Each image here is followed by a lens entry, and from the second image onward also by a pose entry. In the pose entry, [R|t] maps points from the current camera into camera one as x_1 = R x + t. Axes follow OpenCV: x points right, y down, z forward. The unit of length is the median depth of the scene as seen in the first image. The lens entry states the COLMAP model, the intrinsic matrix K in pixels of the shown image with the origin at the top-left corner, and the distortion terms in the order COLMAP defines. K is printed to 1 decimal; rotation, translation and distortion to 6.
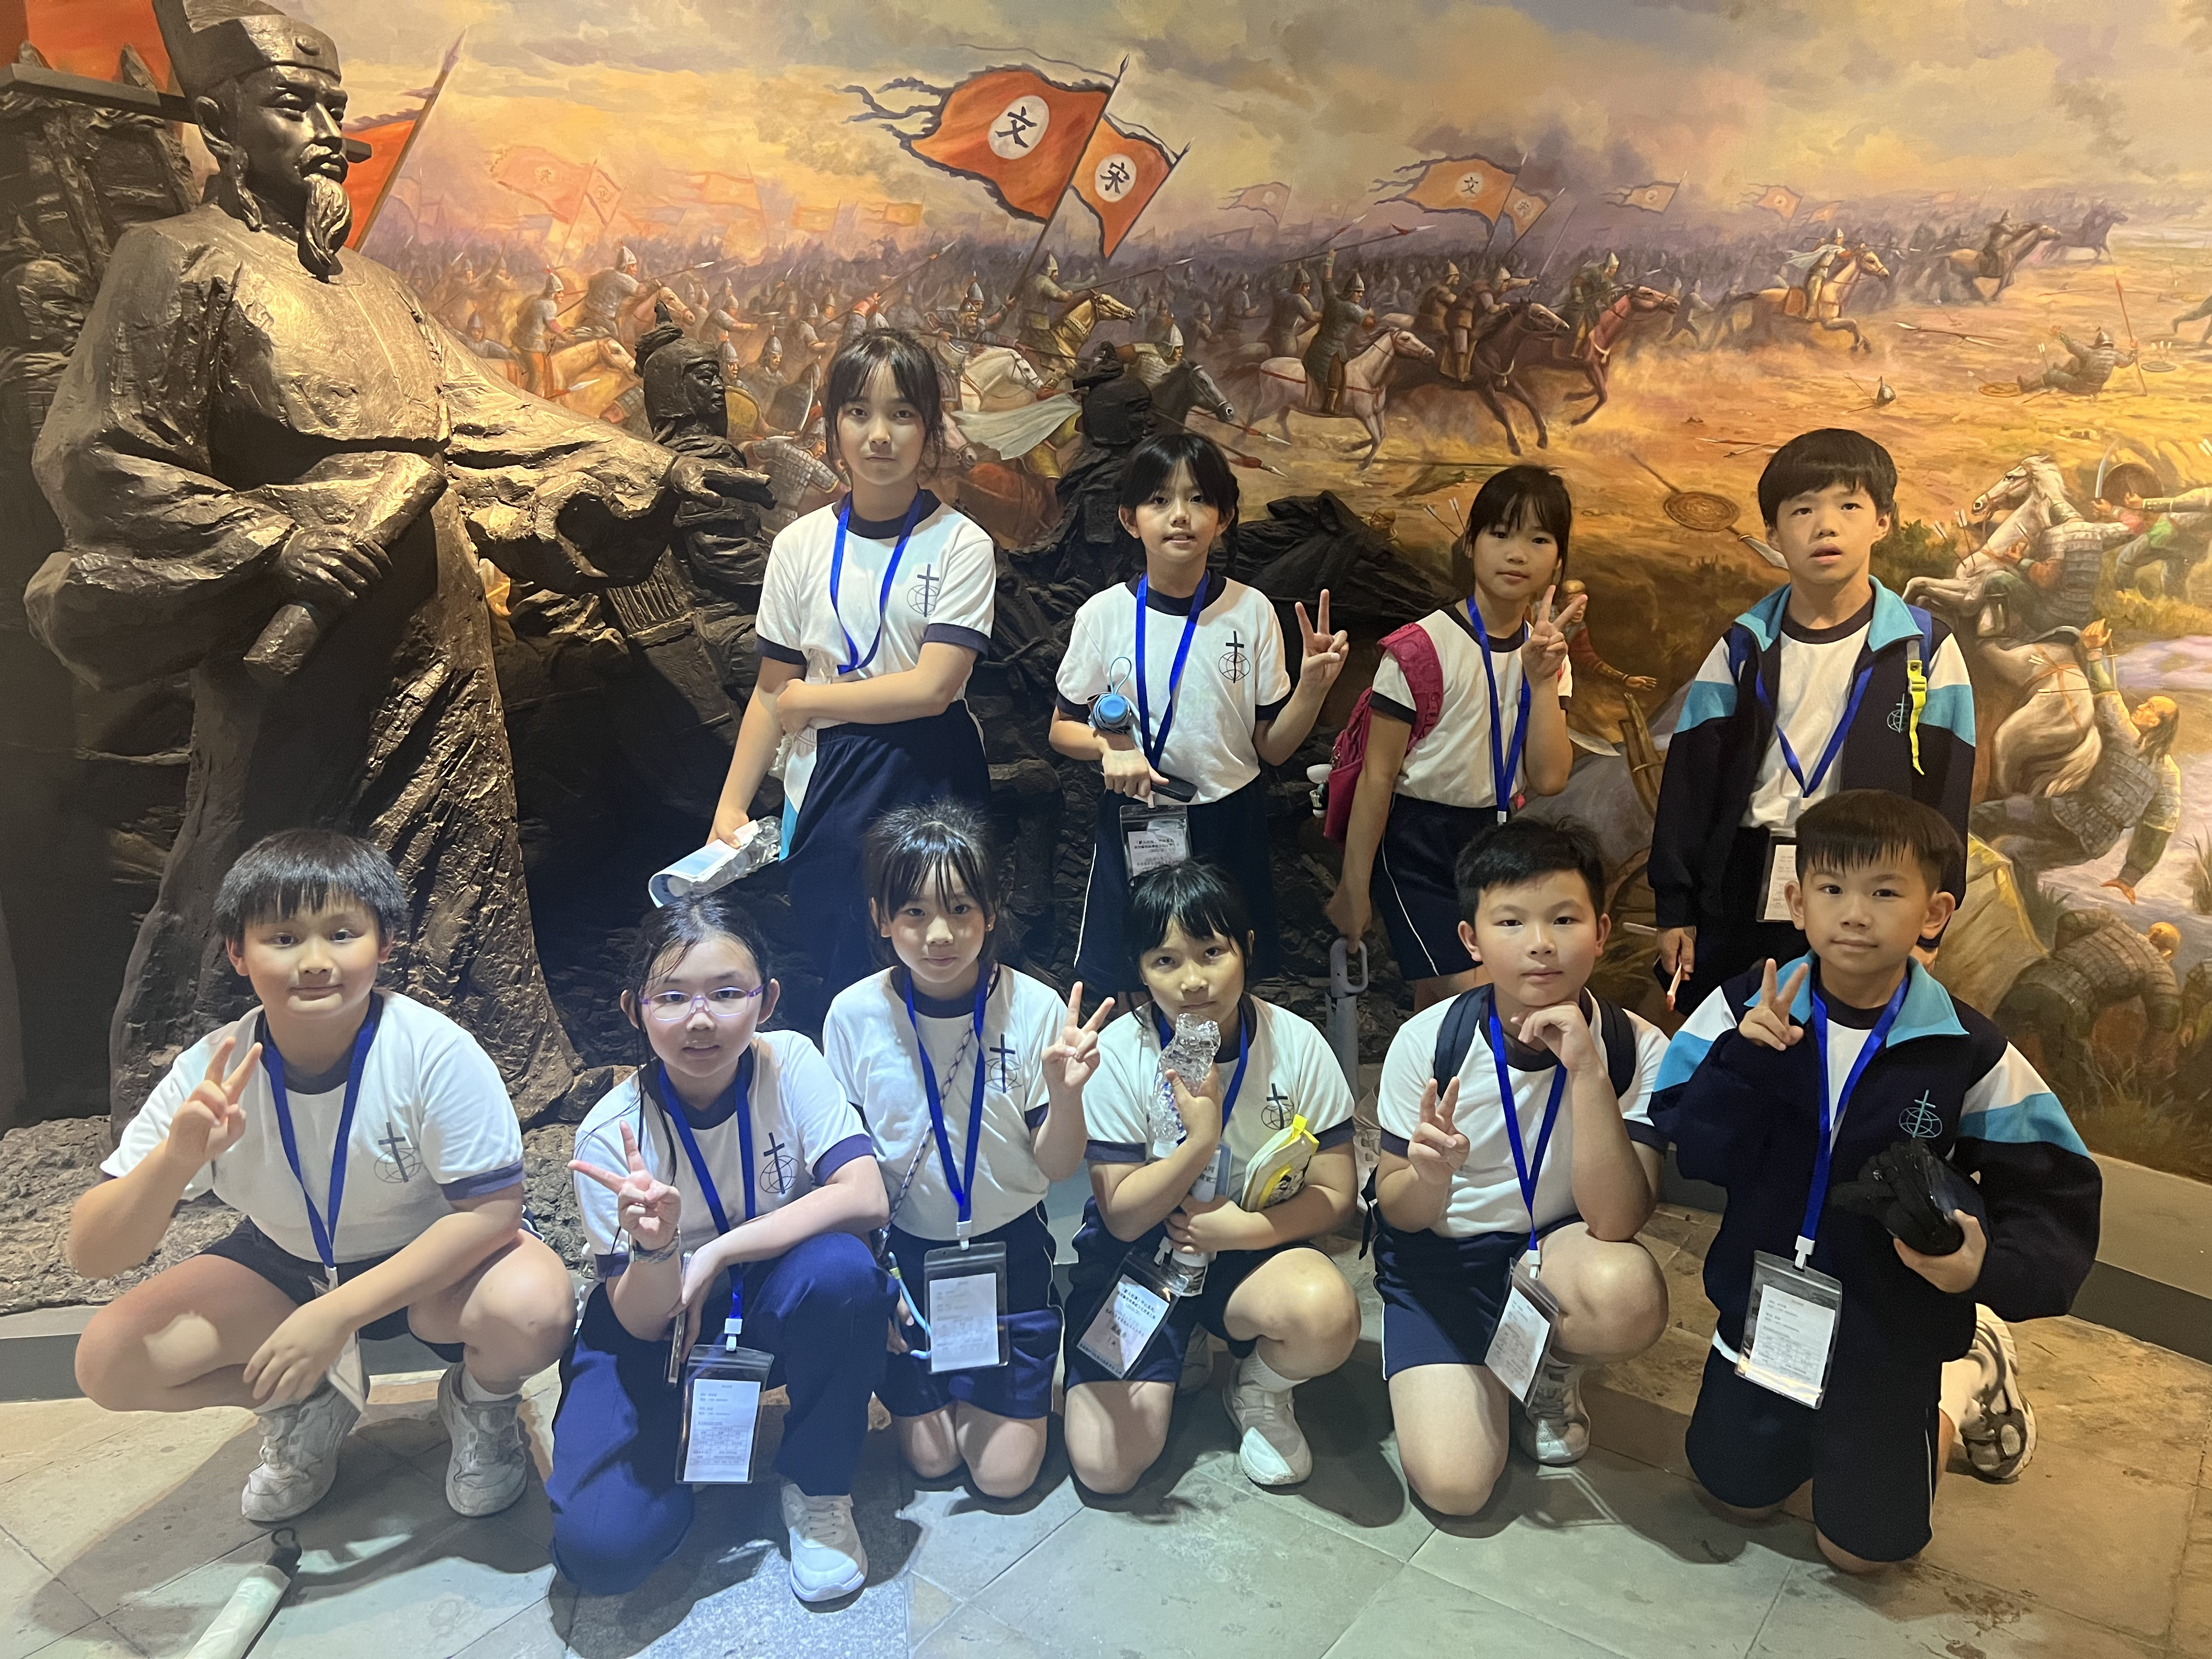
lens RADIAL K [[1674.5, 0, 1104.5], [0, 1674.5, 839.8], [0, 0, 1]] dist [0.047134, -0.049435]
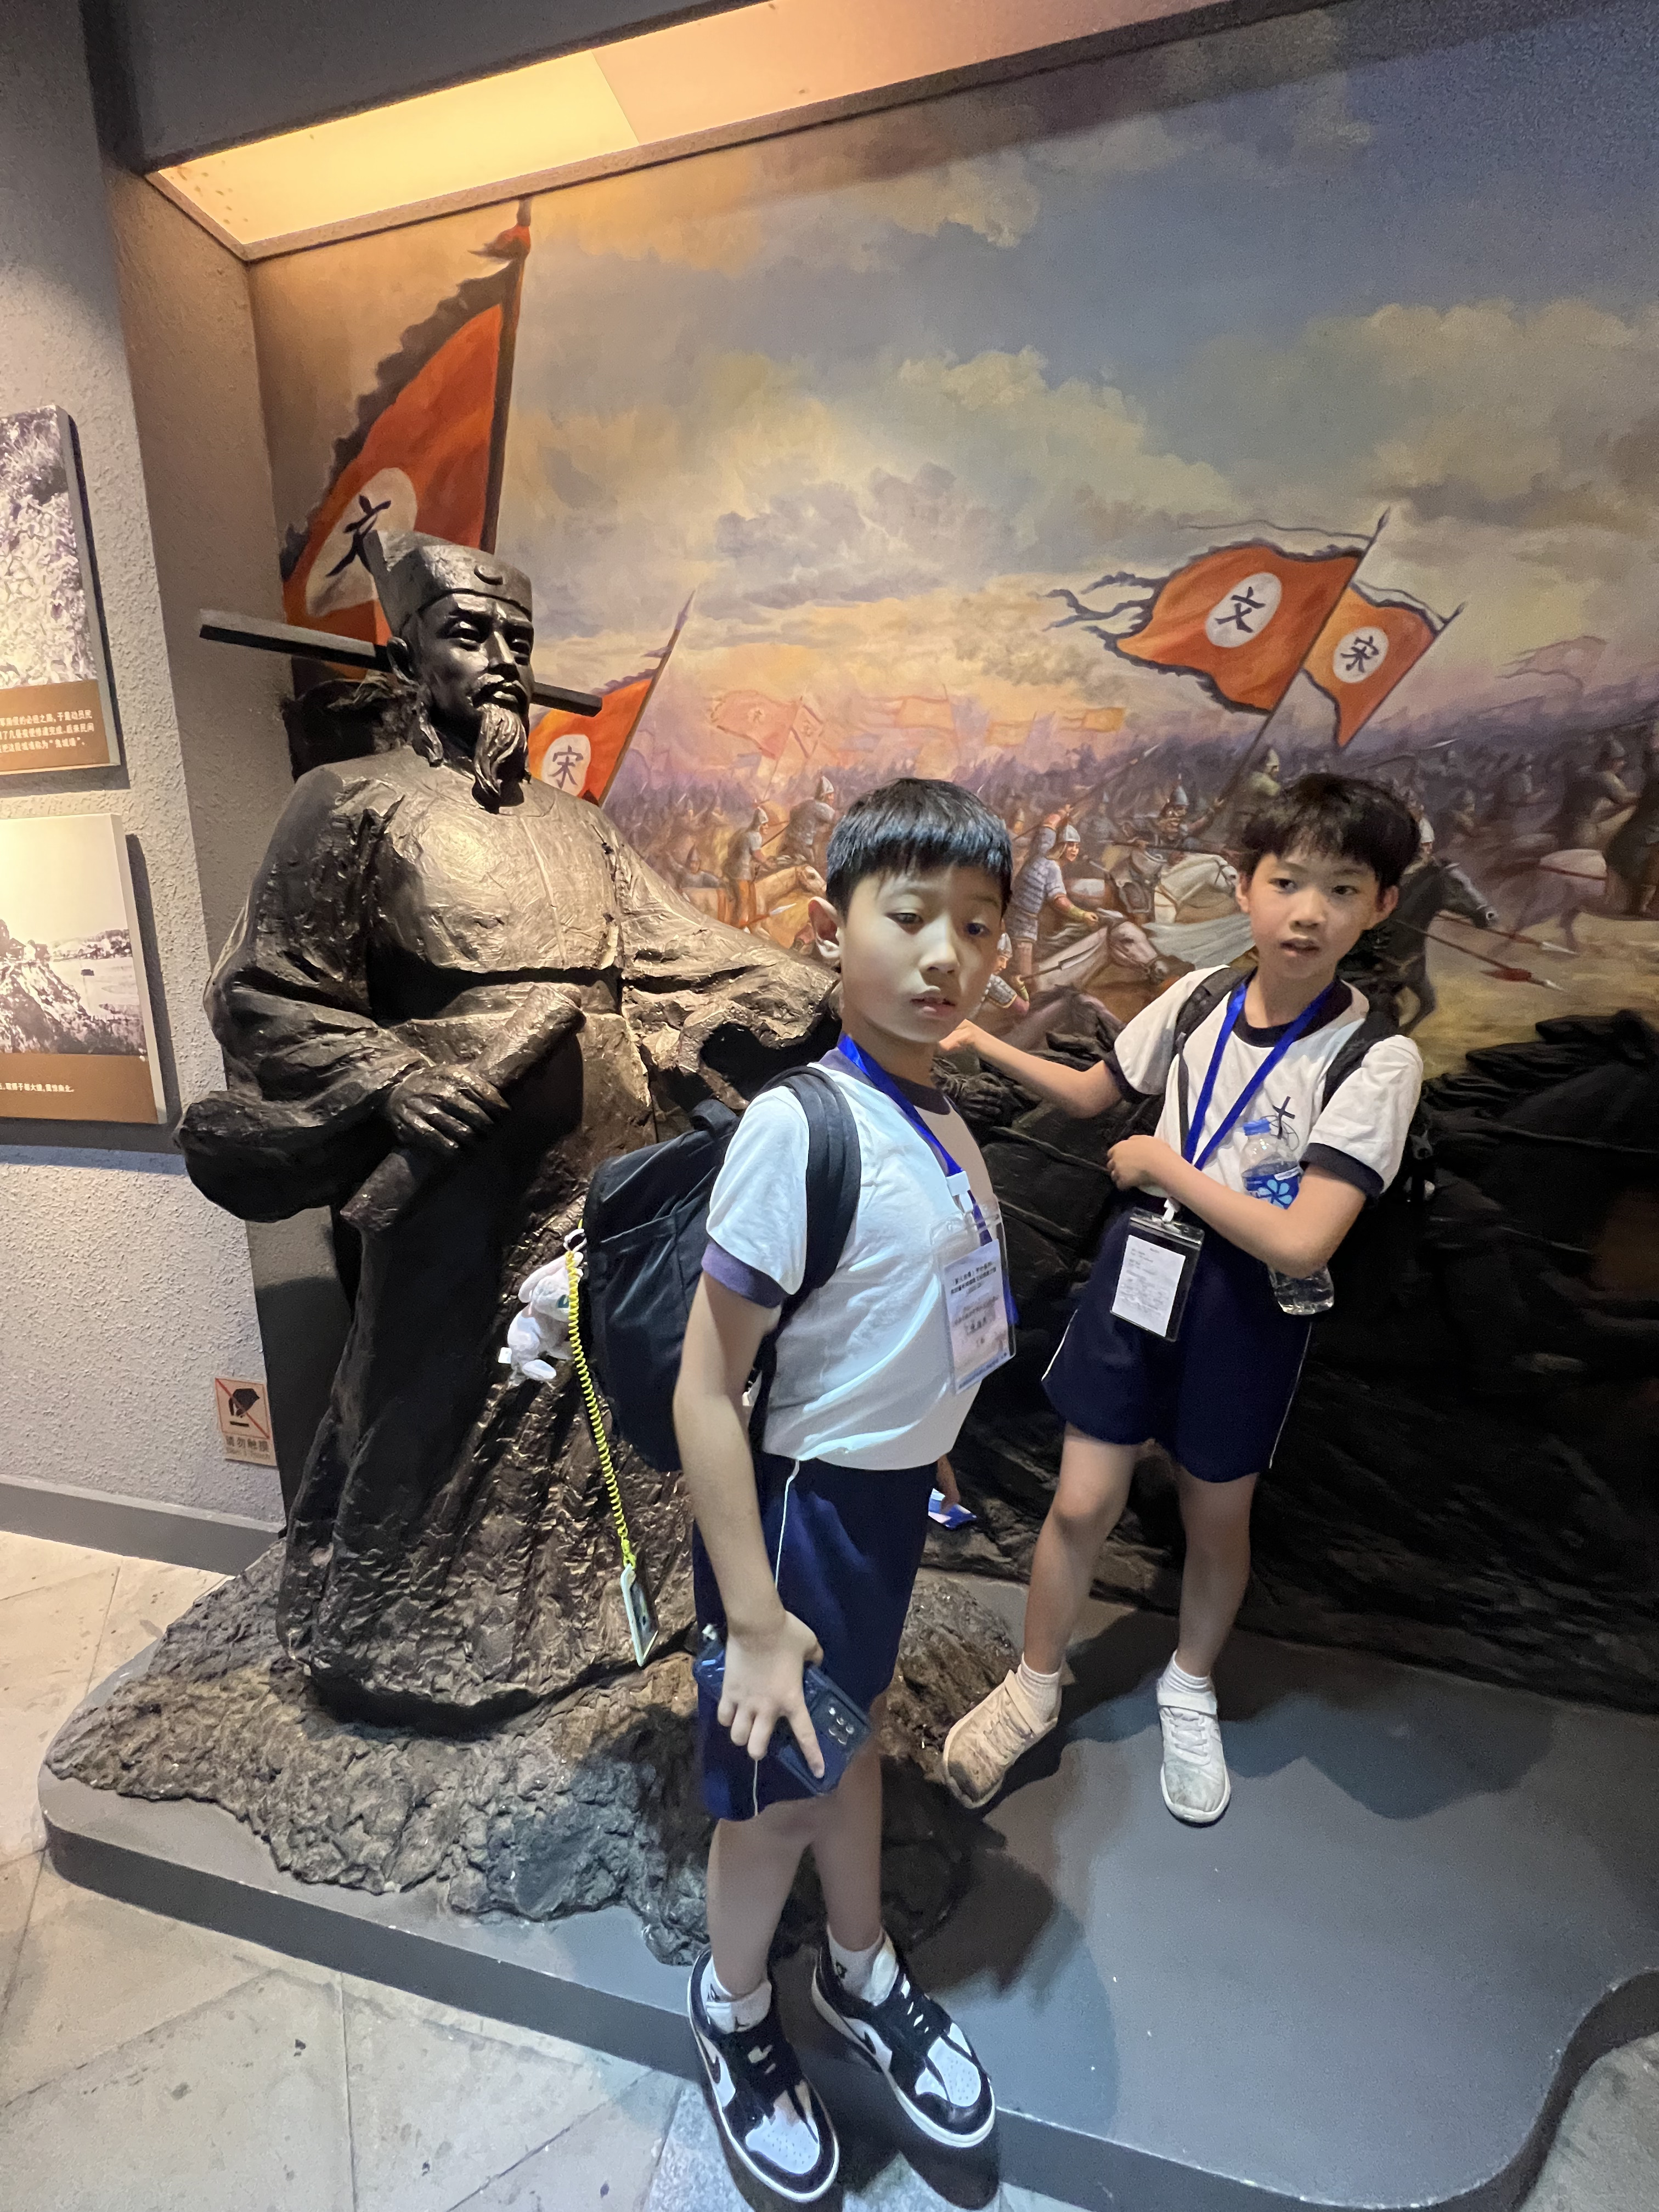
lens RADIAL K [[887.8, 0, 822.7], [0, 887.8, 1101.2], [0, 0, 1]] dist [-0.000924, -0.000562]
pose [[0.925038, 0.052141, -0.376278, -0.068354], [-0.071245, 0.996771, -0.037026, -0.131866], [0.373133, 0.061059, 0.925767, 0.506637]]
